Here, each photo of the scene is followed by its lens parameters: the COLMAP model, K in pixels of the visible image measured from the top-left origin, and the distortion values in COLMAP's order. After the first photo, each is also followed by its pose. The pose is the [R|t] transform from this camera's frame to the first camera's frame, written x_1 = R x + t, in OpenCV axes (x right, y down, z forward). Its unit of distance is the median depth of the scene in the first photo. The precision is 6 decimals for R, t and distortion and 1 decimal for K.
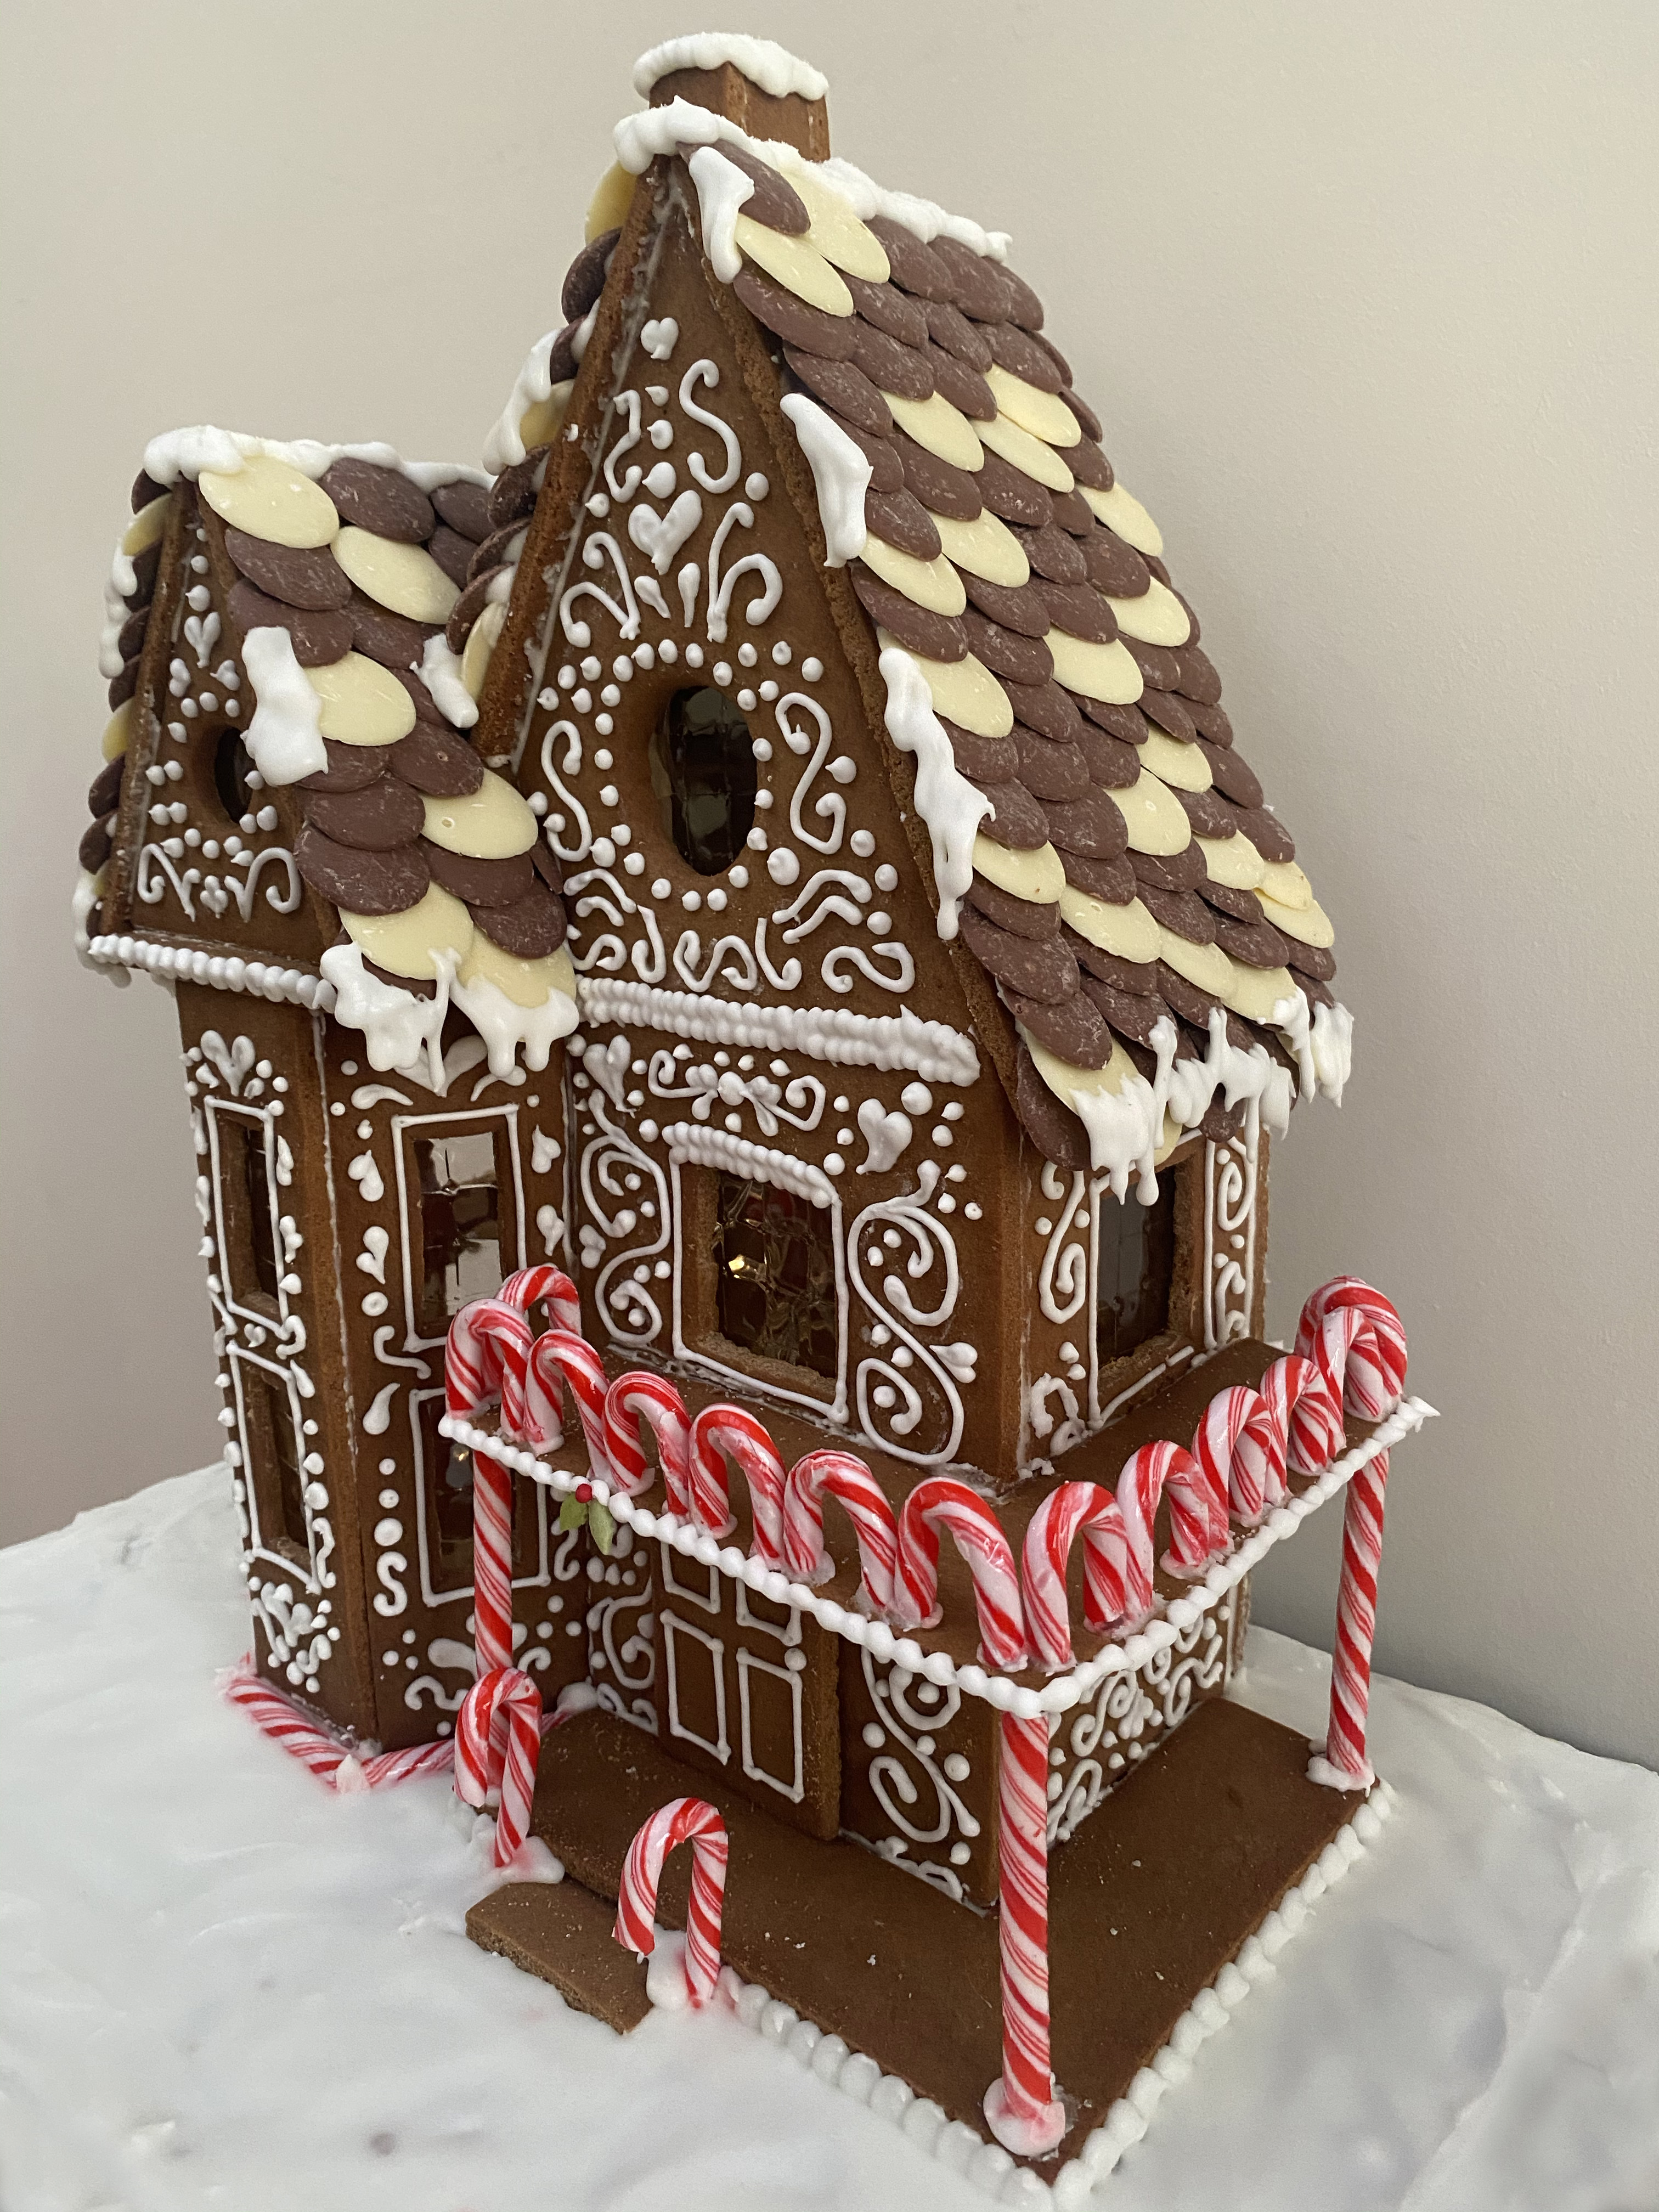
lens RADIAL K [[1641.9, 0, 835.3], [0, 1641.9, 1105.4], [0, 0, 1]] dist [0.011325, -0.001513]
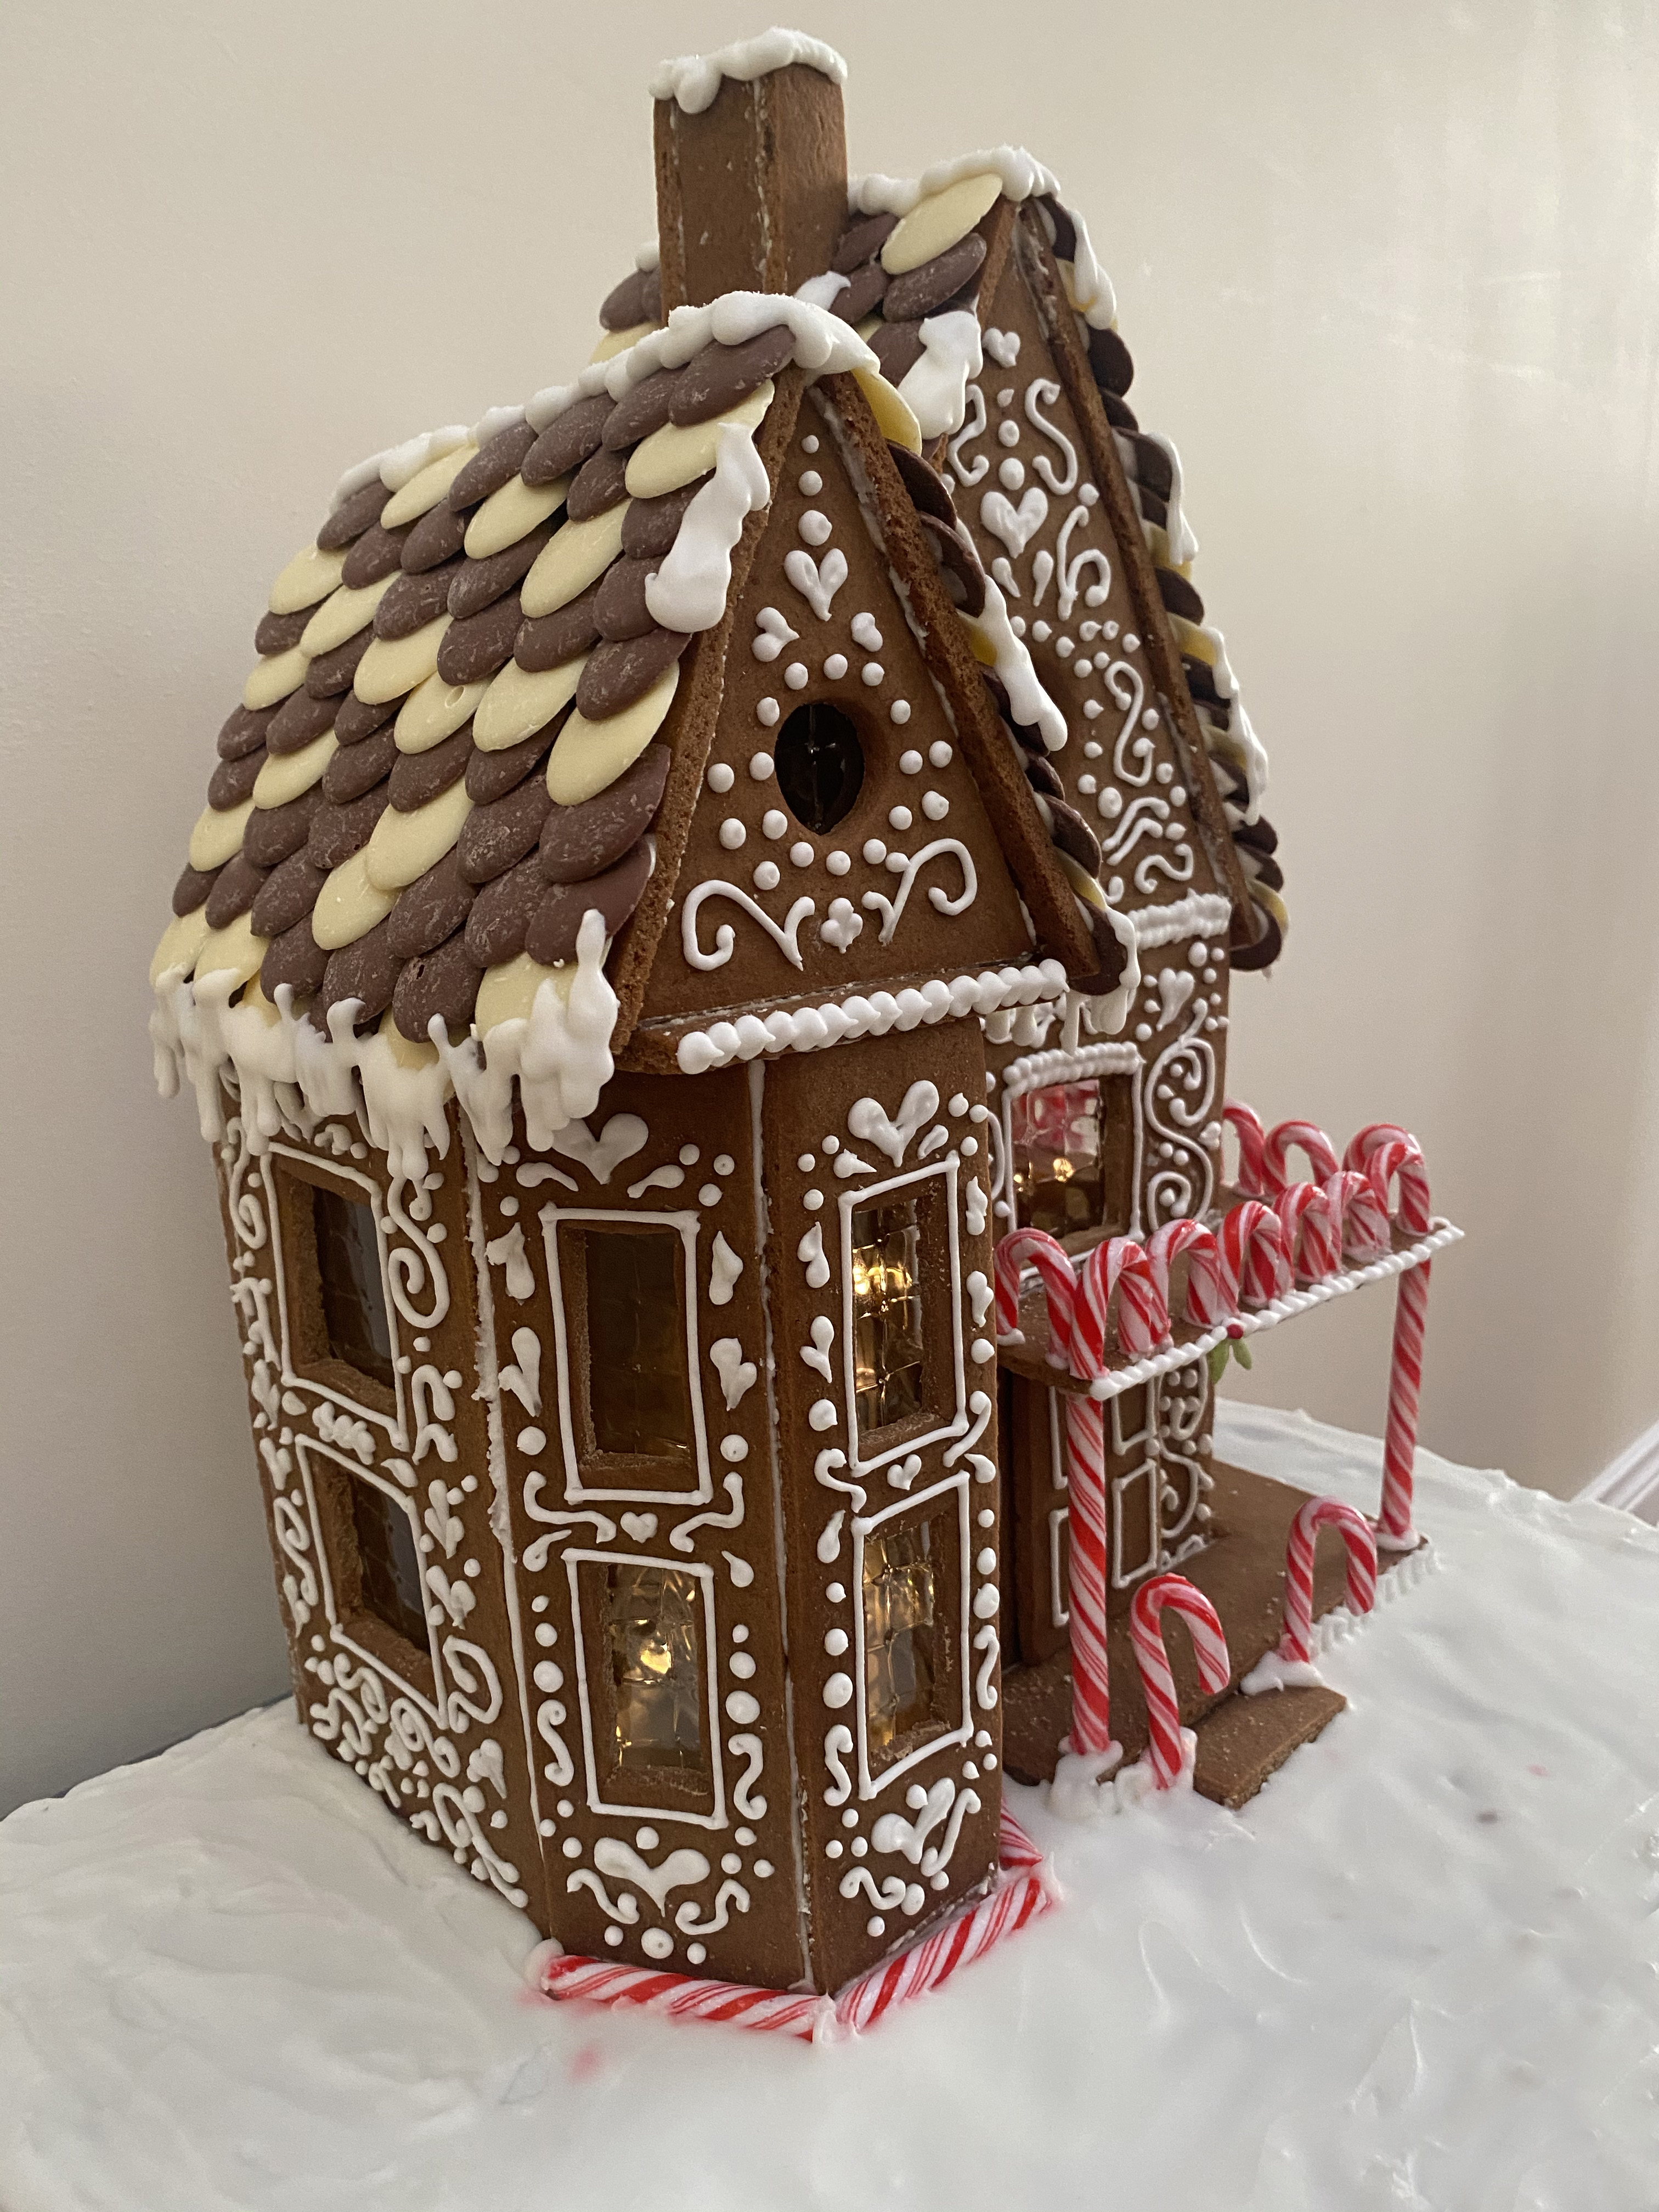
lens RADIAL K [[1641.9, 0, 835.2], [0, 1641.9, 1106.2], [0, 0, 1]] dist [0.011325, -0.001513]
pose [[0.131305, -0.227160, 0.964965, -1.328055], [0.295759, 0.938040, 0.180577, -0.219437], [-0.946195, 0.261686, 0.190354, 1.037717]]
